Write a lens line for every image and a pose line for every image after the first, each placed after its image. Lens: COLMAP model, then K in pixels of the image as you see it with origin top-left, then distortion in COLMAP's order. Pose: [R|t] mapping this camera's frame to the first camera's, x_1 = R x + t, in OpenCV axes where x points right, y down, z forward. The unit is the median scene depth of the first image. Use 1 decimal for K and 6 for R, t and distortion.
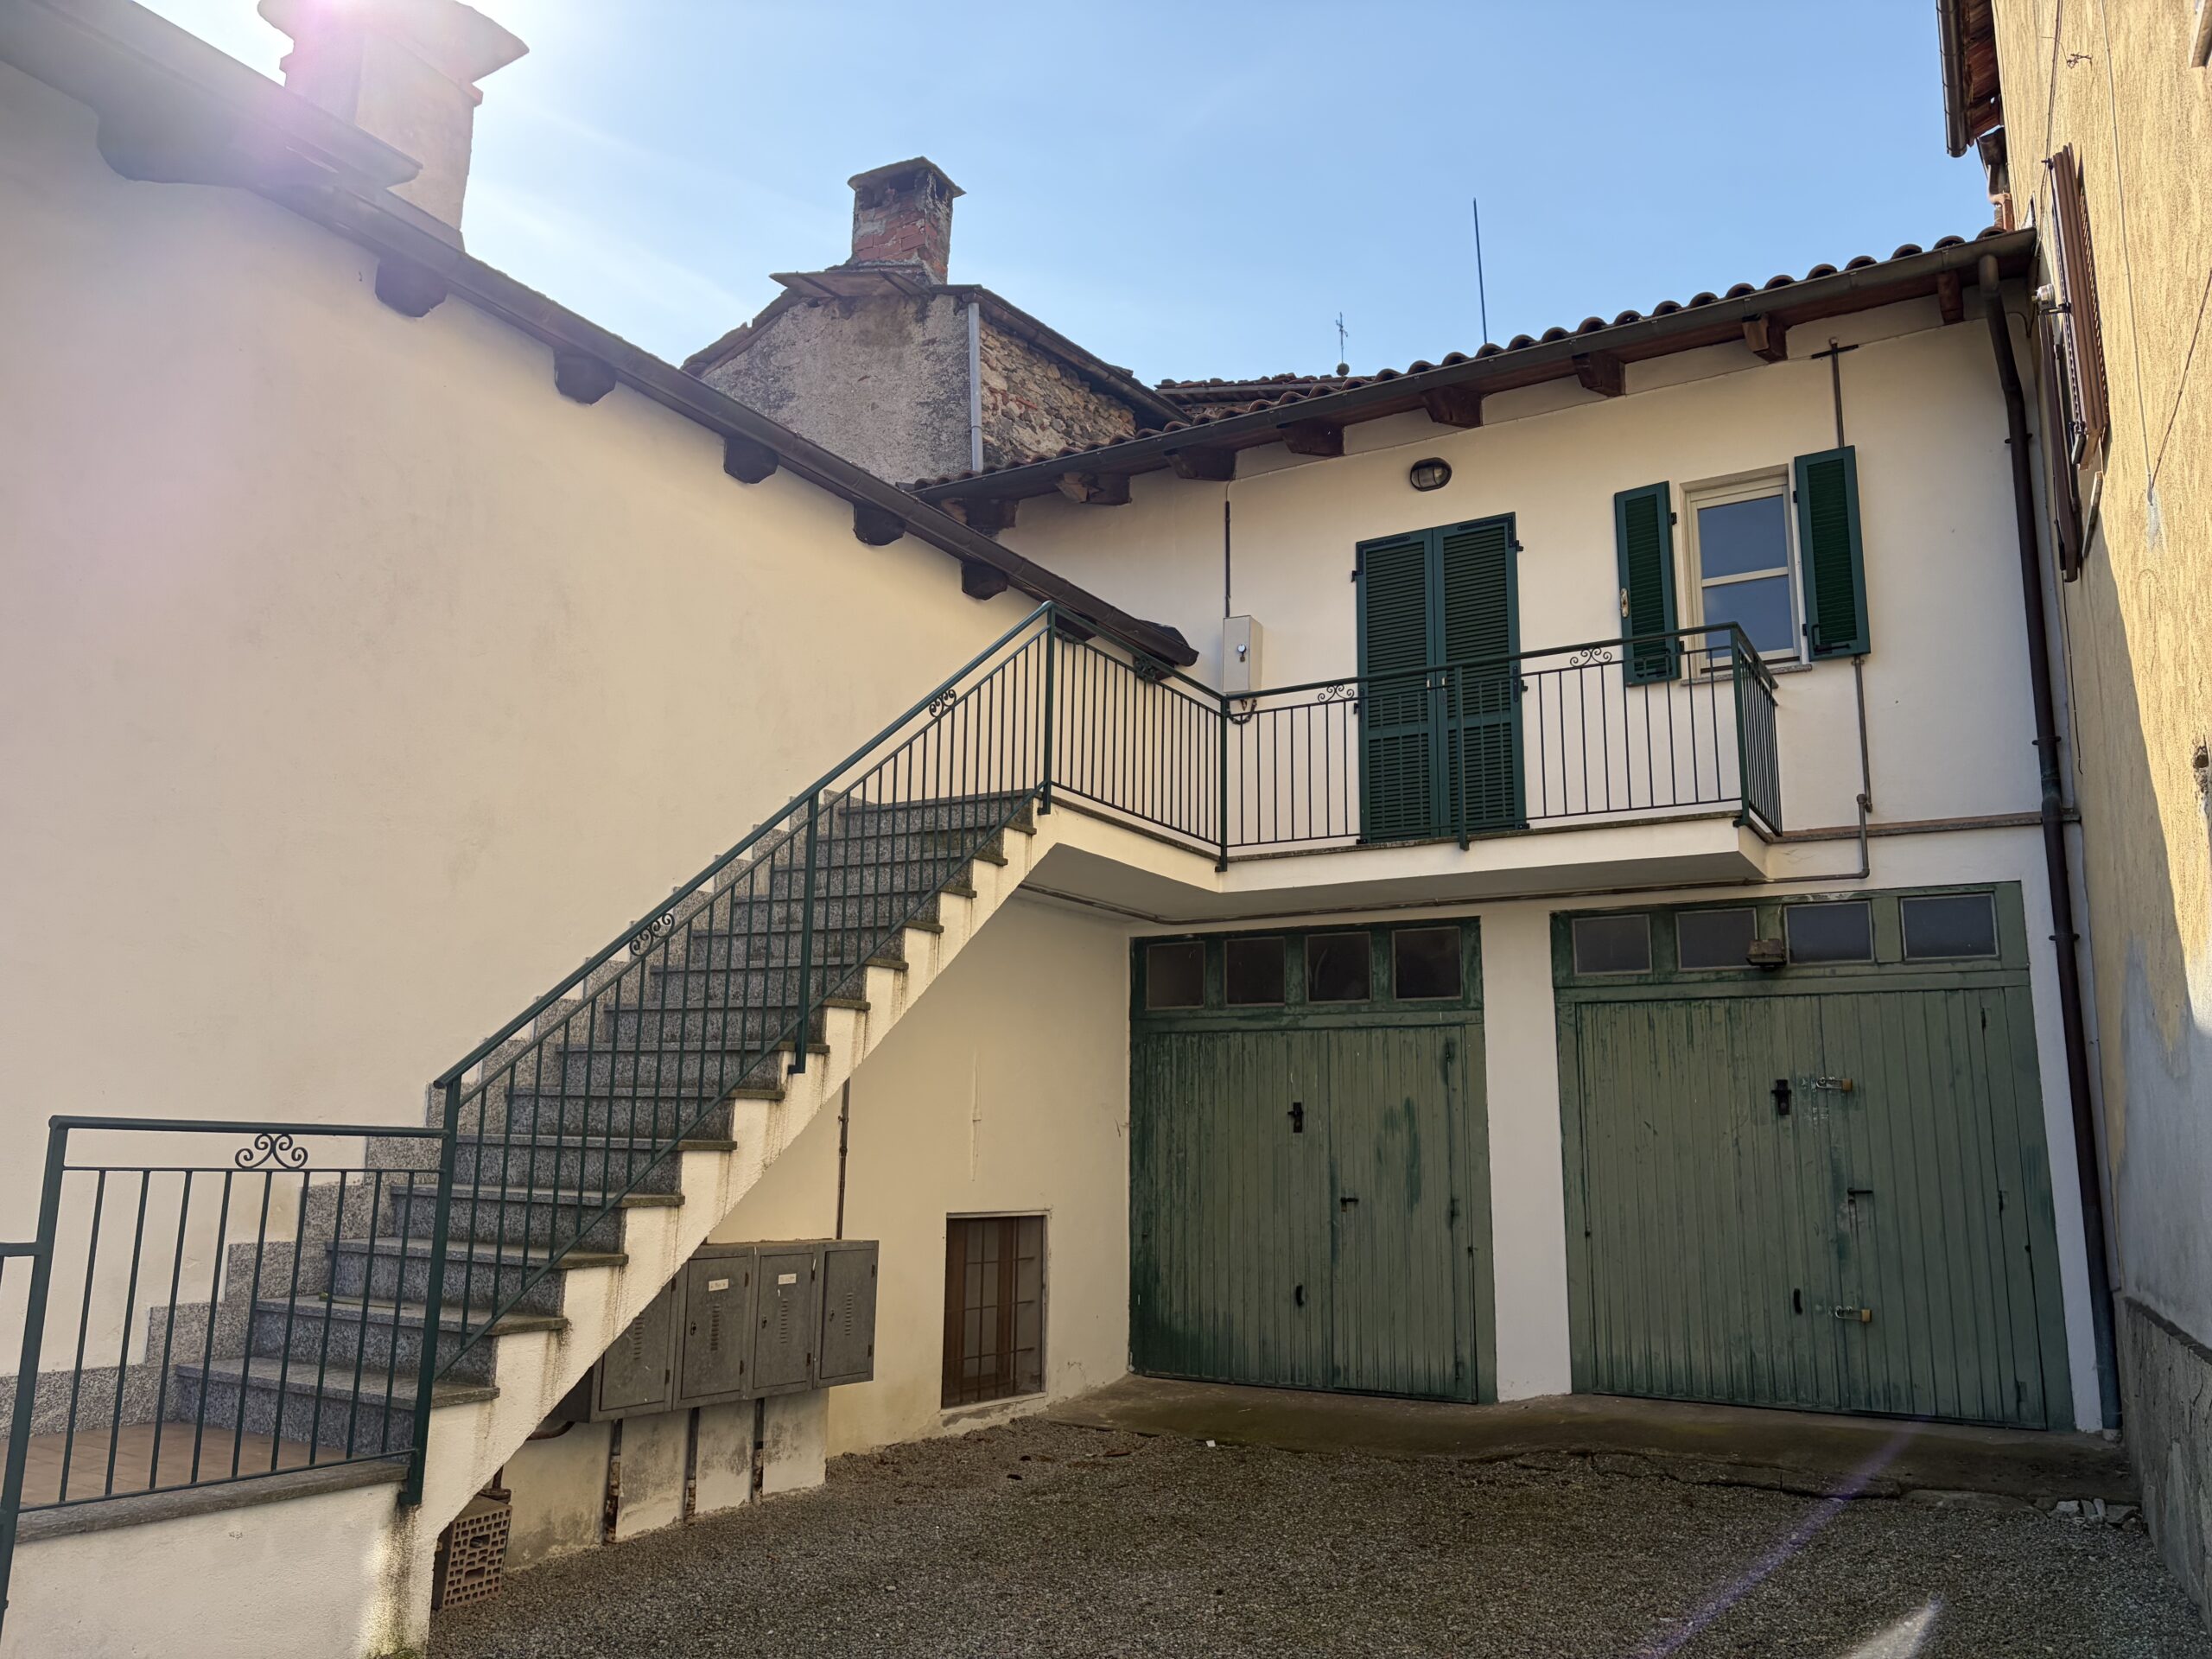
lens RADIAL K [[1694.6, 0, 1091.4], [0, 1694.6, 834.6], [0, 0, 1]] dist [0.043159, -0.032753]
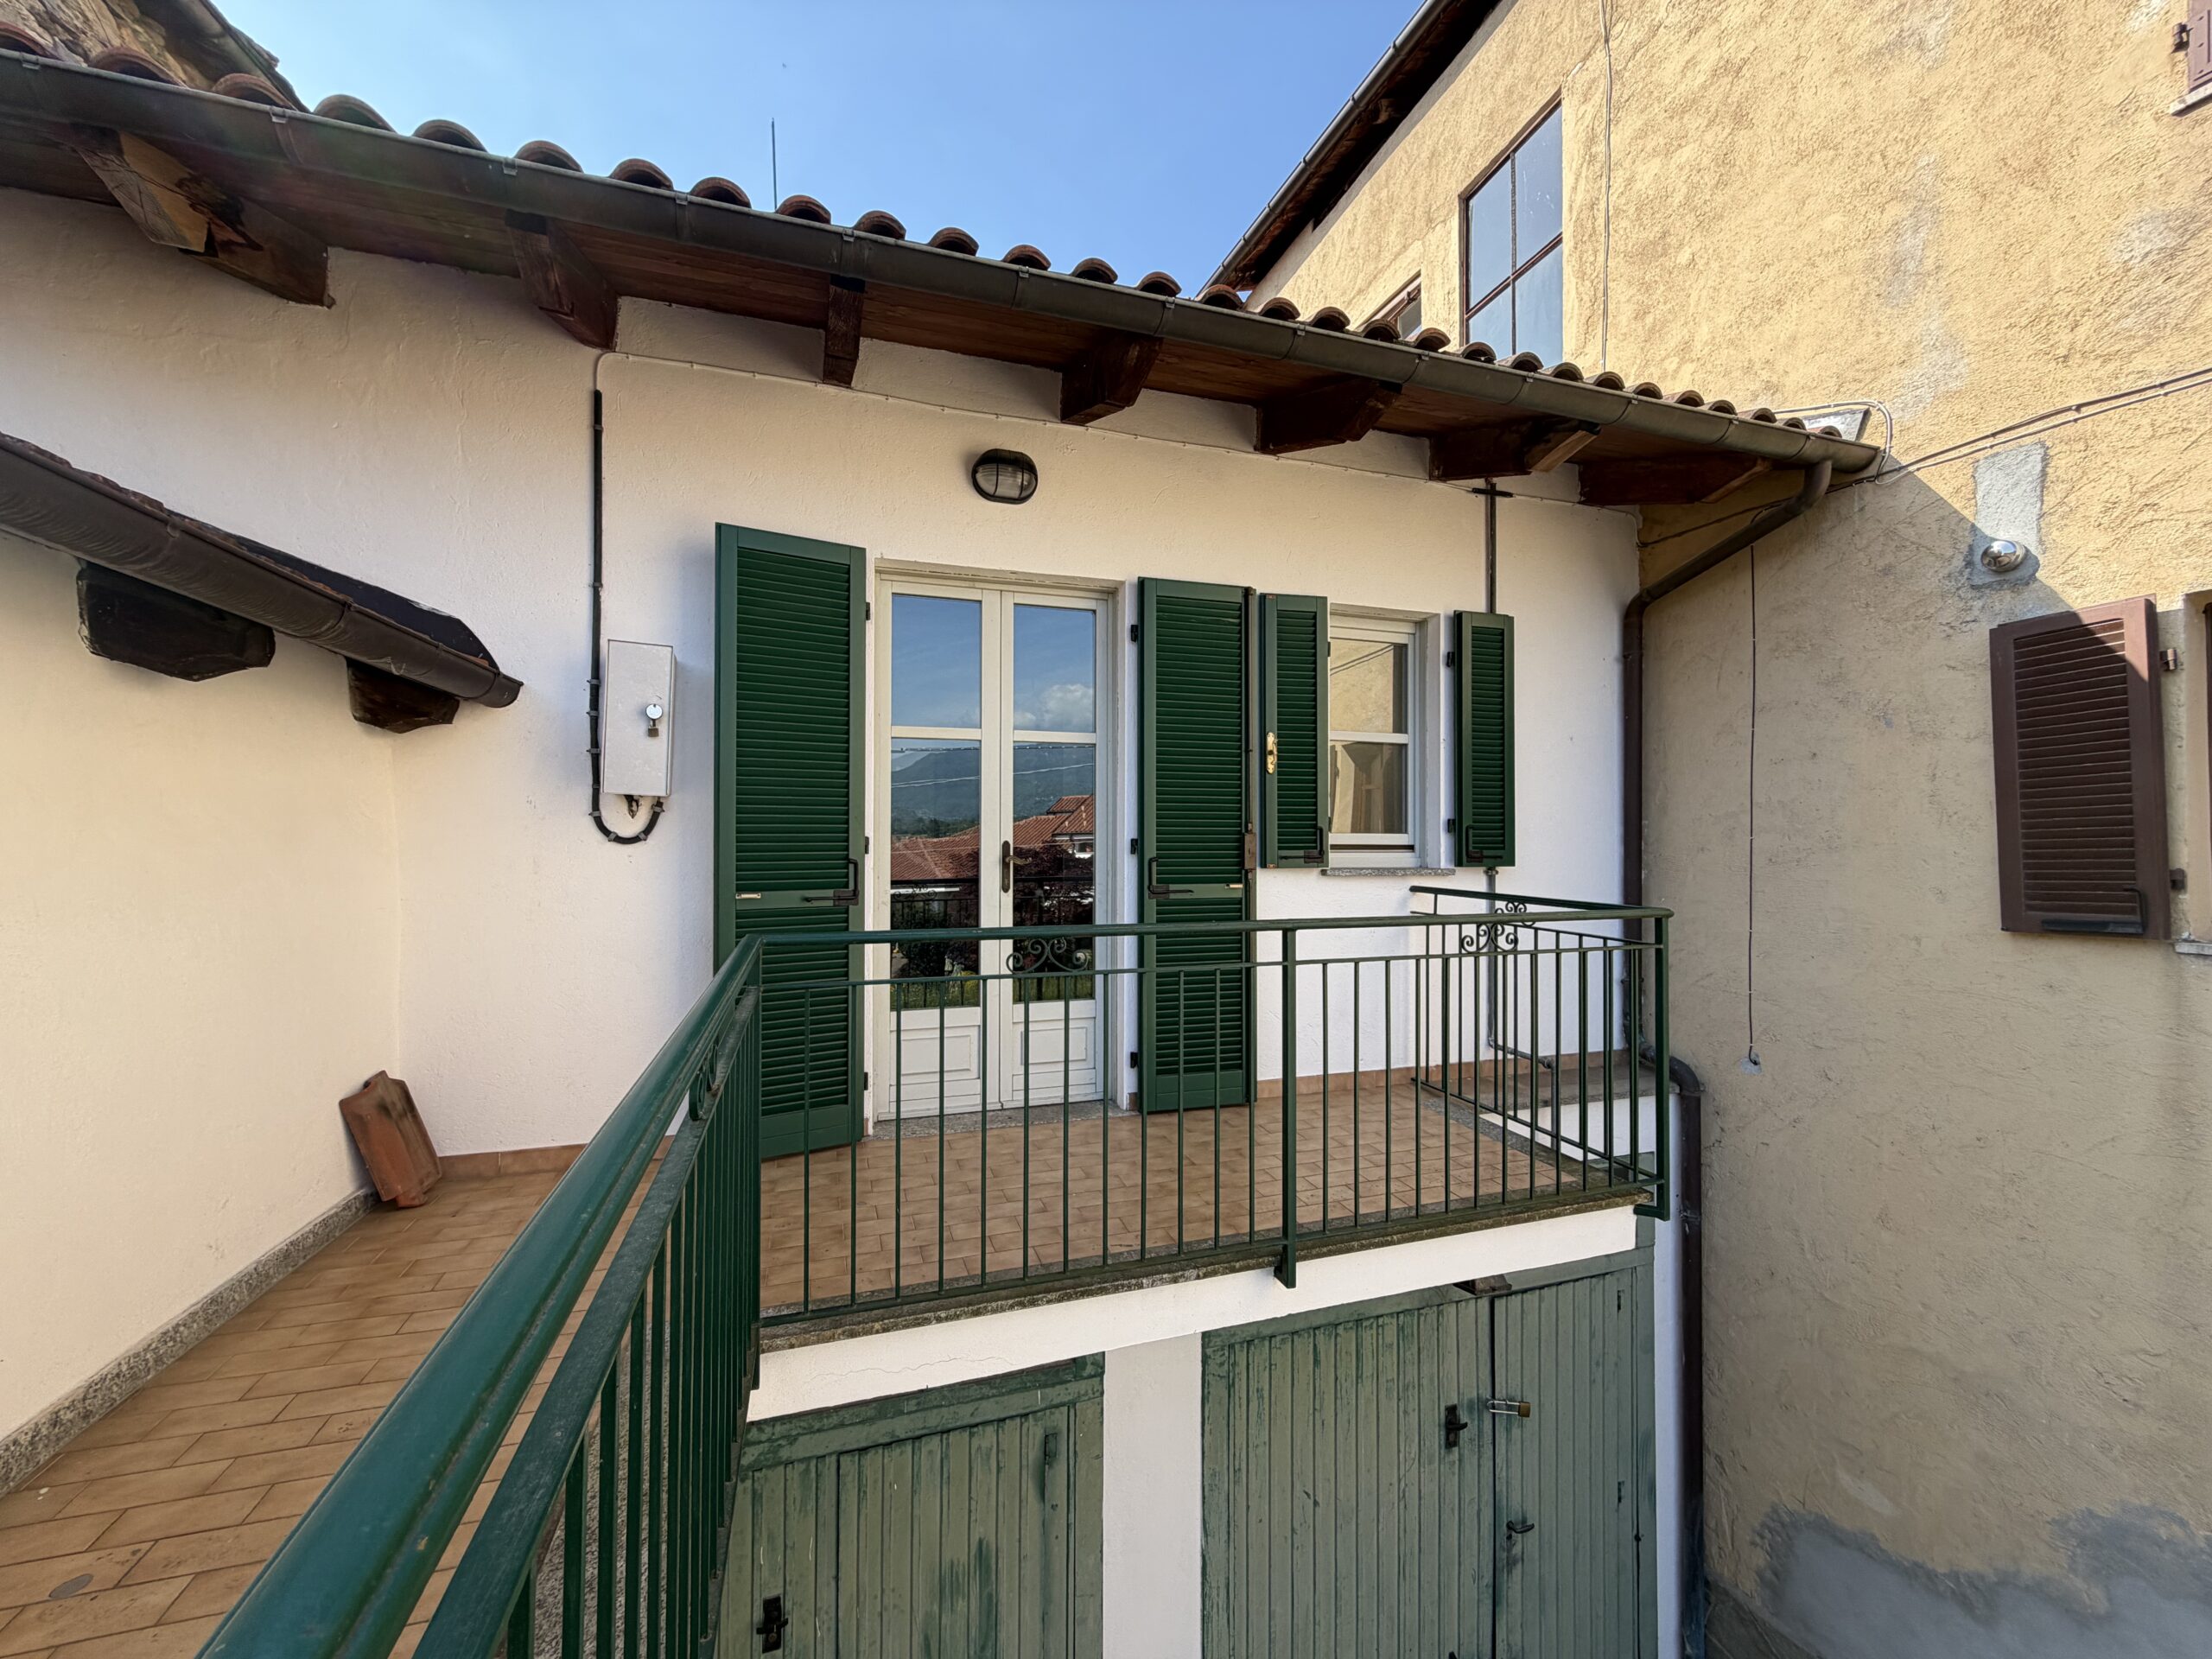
lens RADIAL K [[881.0, 0, 1106.0], [0, 881.0, 841.2], [0, 0, 1]] dist [0.001398, -0.000049]
pose [[0.664944, -0.001817, 0.746891, -0.020449], [-0.140466, 0.981849, 0.127443, -0.141009], [-0.733566, -0.189655, 0.652620, 0.819417]]
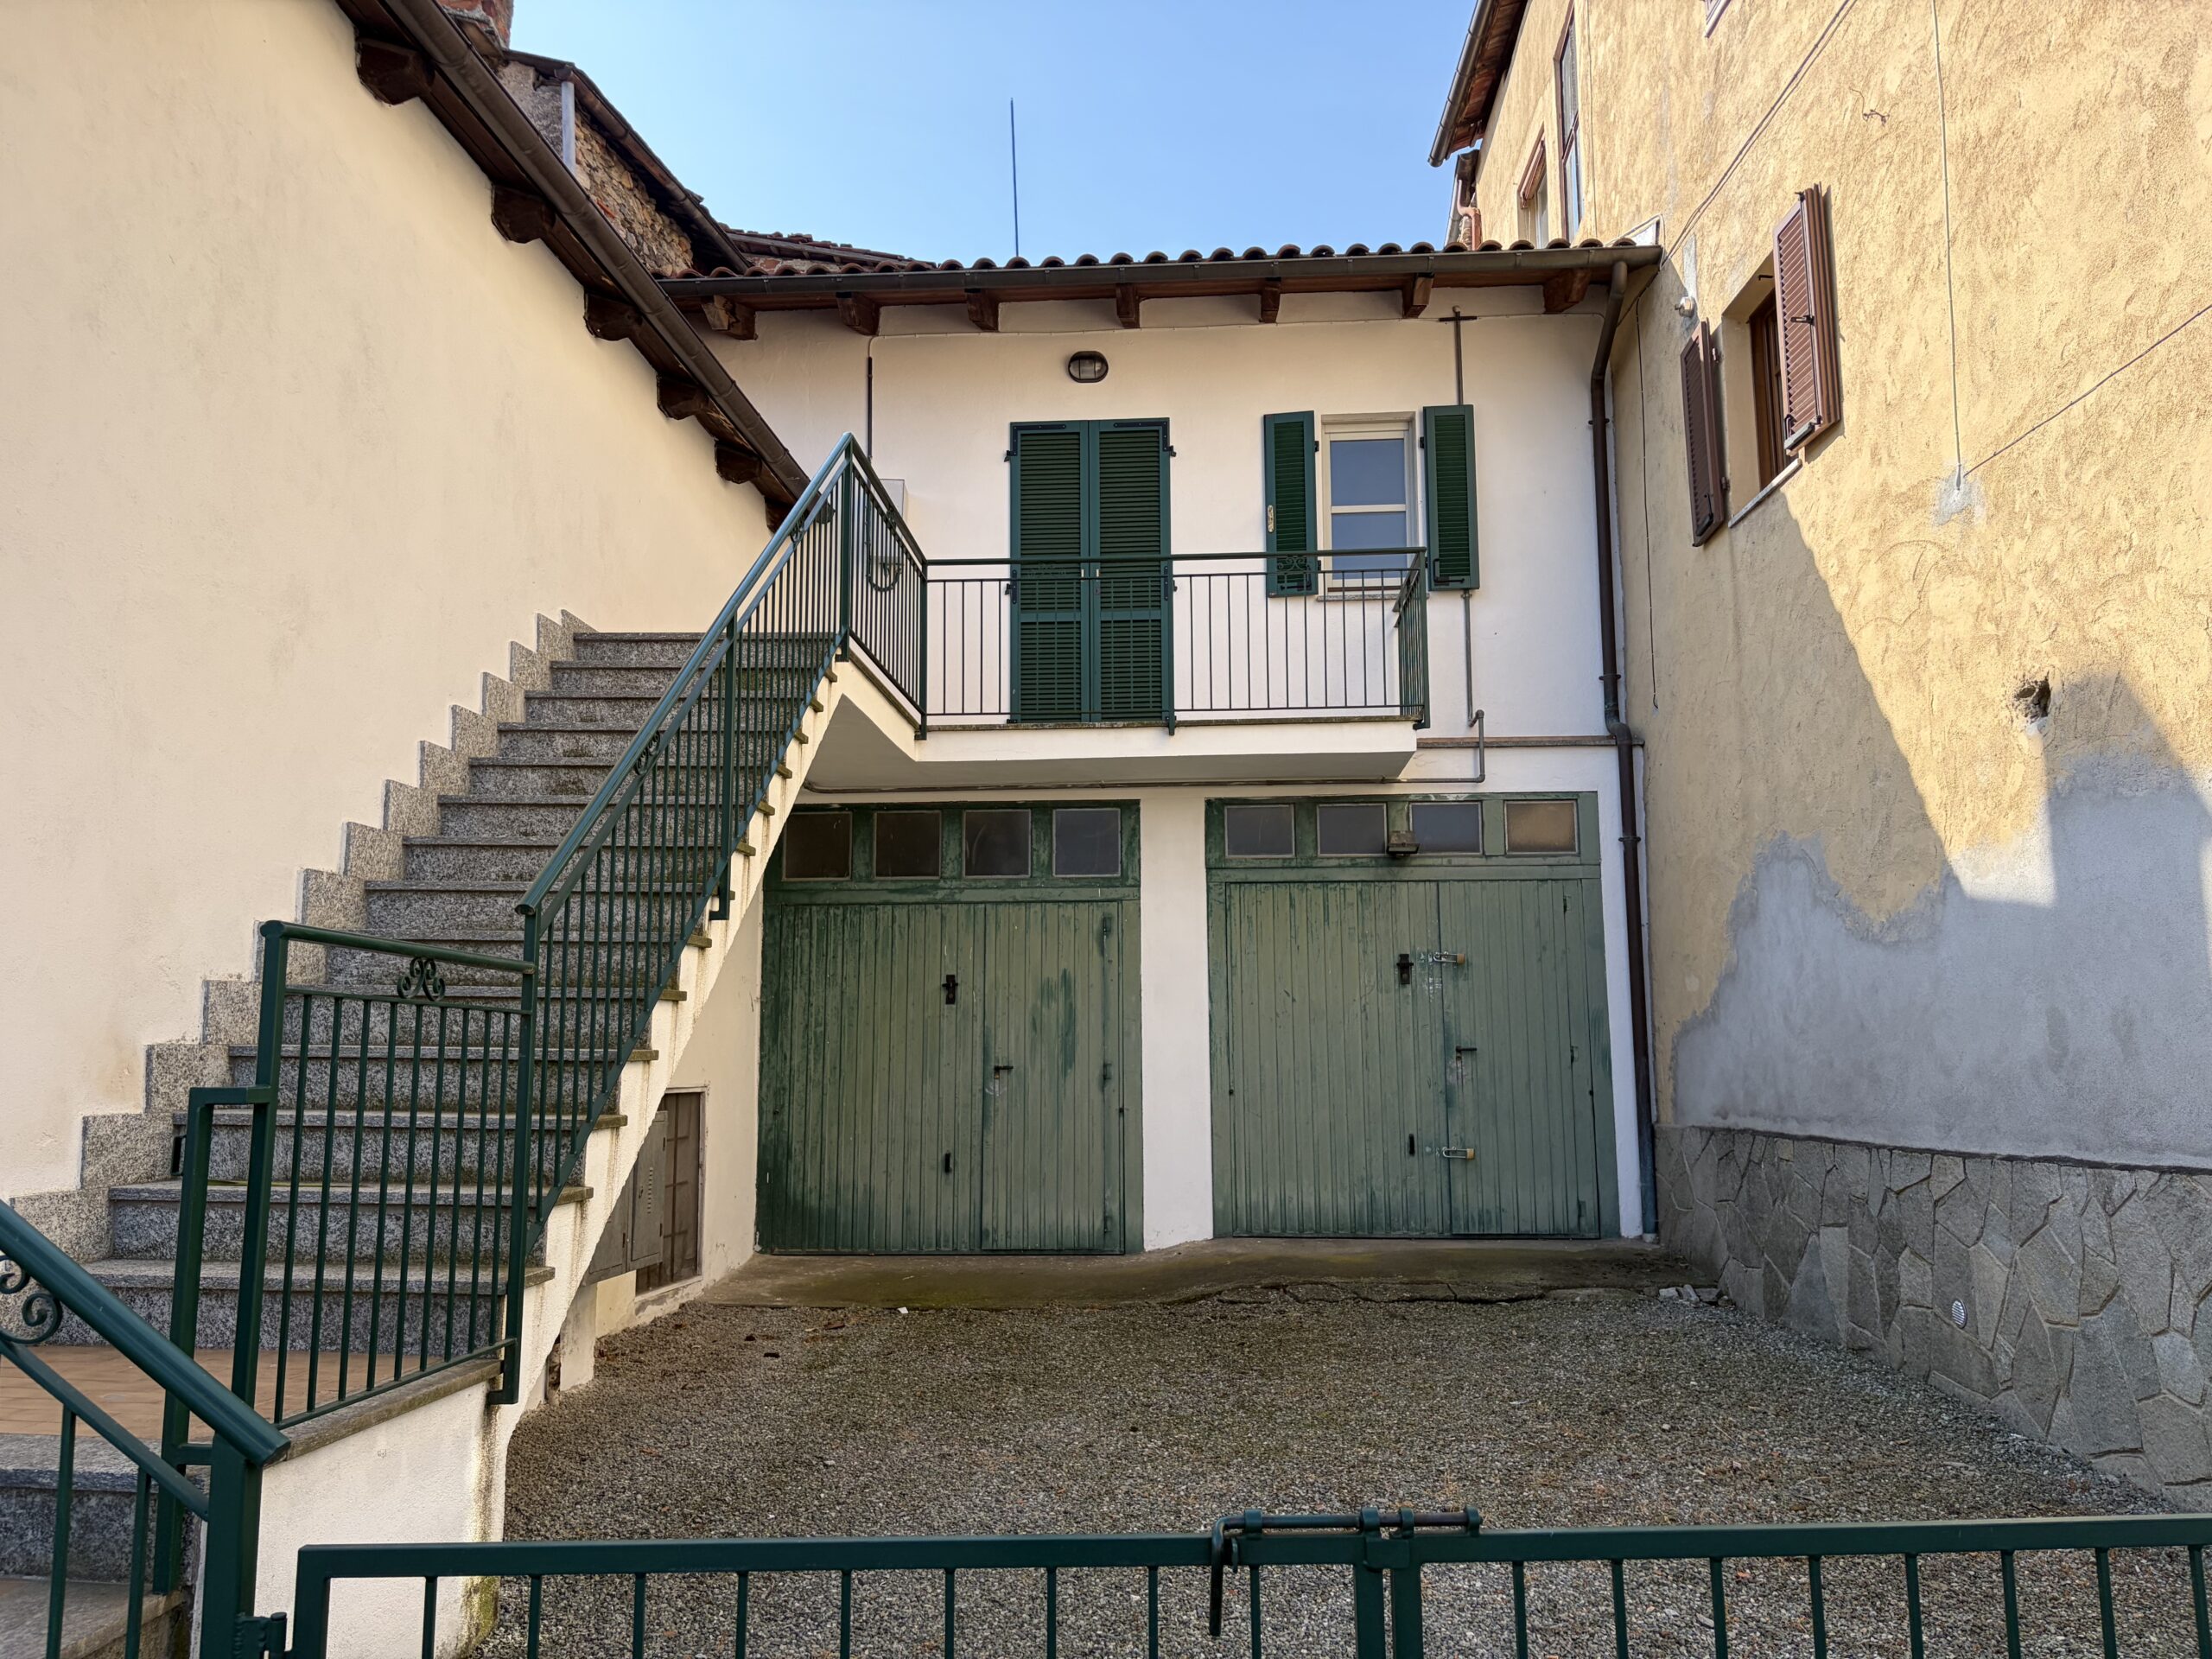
lens RADIAL K [[1694.6, 0, 1106.0], [0, 1694.6, 828.4], [0, 0, 1]] dist [0.043159, -0.032753]
pose [[0.893741, 0.047888, 0.446020, -0.260156], [-0.071618, 0.996764, 0.036489, 0.029627], [-0.442829, -0.064555, 0.894279, 0.070978]]
